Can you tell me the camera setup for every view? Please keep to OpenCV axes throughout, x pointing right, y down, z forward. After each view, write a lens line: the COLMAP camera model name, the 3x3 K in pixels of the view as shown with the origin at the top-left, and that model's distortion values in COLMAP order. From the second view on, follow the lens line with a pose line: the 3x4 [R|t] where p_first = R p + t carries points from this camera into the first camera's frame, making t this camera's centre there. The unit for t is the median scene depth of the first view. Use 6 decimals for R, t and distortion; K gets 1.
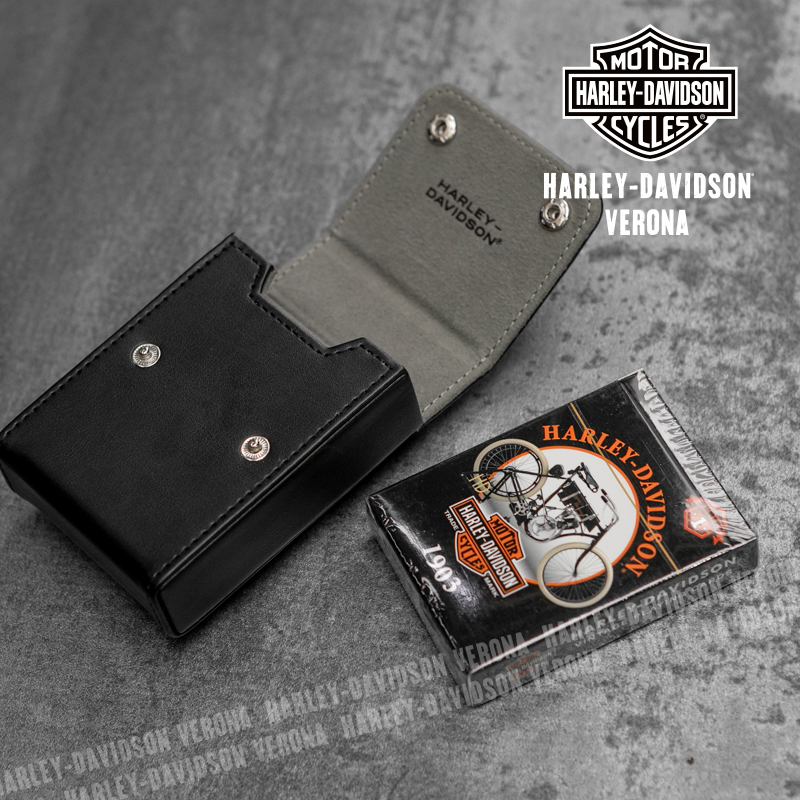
lens RADIAL K [[2493.9, 0, 400.0], [0, 2493.9, 400.0], [0, 0, 1]] dist [0.004738, 0.107138]
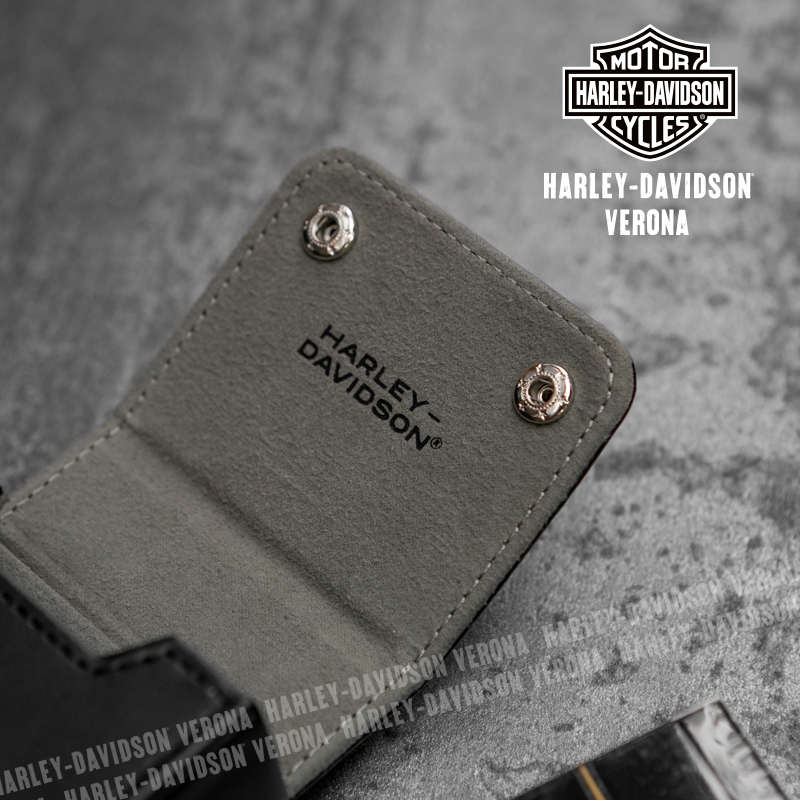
lens RADIAL K [[2493.9, 0, 400.0], [0, 2493.9, 400.0], [0, 0, 1]] dist [0.004738, 0.107138]
pose [[0.998103, 0.013405, 0.060093, 0.000121], [-0.009785, 0.998142, -0.060136, -0.039925], [-0.060788, 0.059434, 0.996380, 0.463103]]
